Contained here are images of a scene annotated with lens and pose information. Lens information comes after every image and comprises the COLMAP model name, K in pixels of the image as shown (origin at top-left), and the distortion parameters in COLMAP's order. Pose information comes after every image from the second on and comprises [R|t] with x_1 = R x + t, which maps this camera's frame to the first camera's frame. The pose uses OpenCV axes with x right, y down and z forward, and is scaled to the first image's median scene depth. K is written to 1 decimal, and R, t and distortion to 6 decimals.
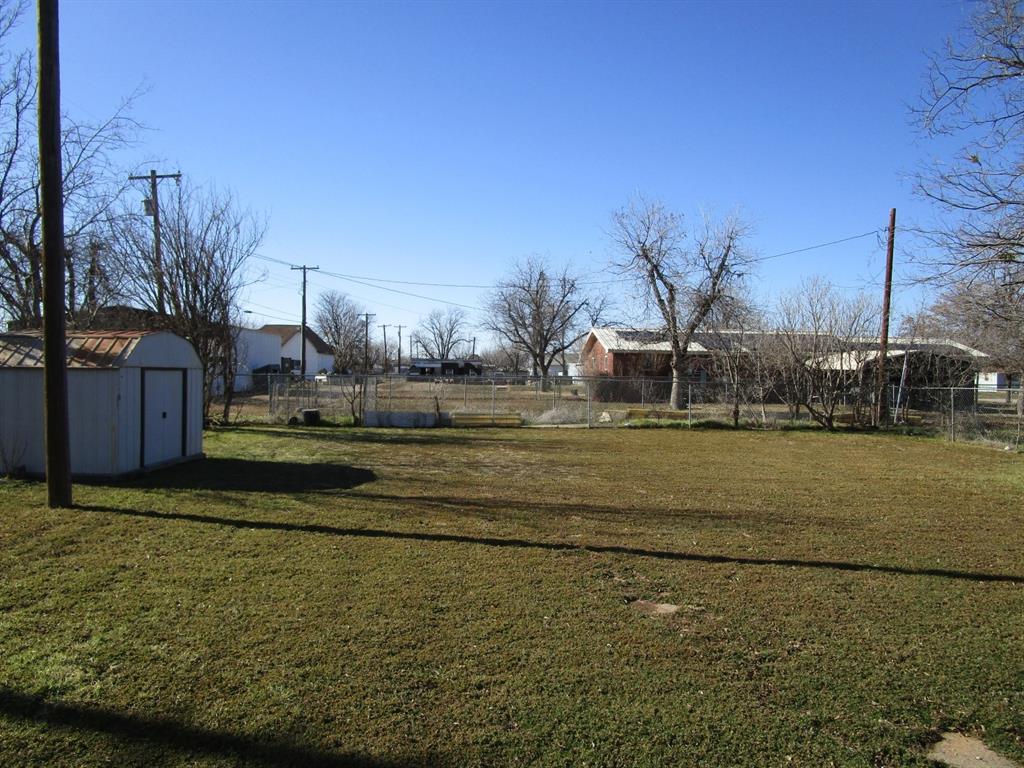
lens RADIAL K [[720.7, 0, 512.0], [0, 720.7, 384.0], [0, 0, 1]] dist [-0.035828, 0.006813]
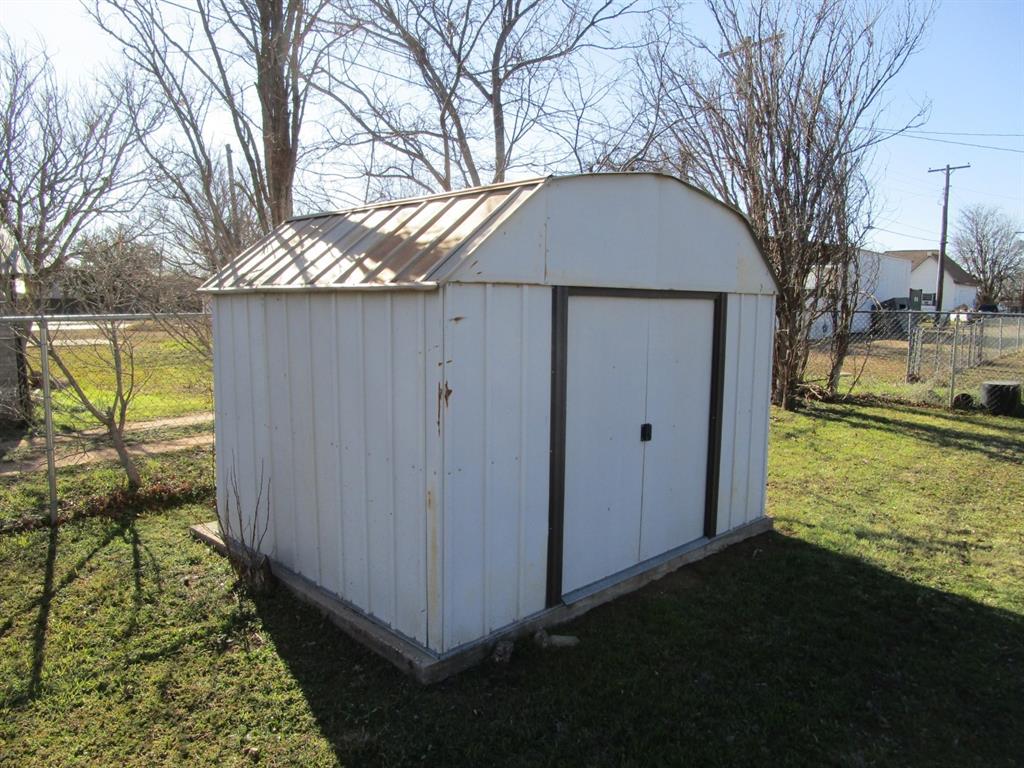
lens RADIAL K [[720.7, 0, 512.0], [0, 720.7, 384.0], [0, 0, 1]] dist [-0.035828, 0.006813]
pose [[0.695144, 0.073076, -0.715146, -0.173123], [-0.009794, 0.995690, 0.092223, -0.005664], [0.718804, -0.057104, 0.692864, 0.431384]]
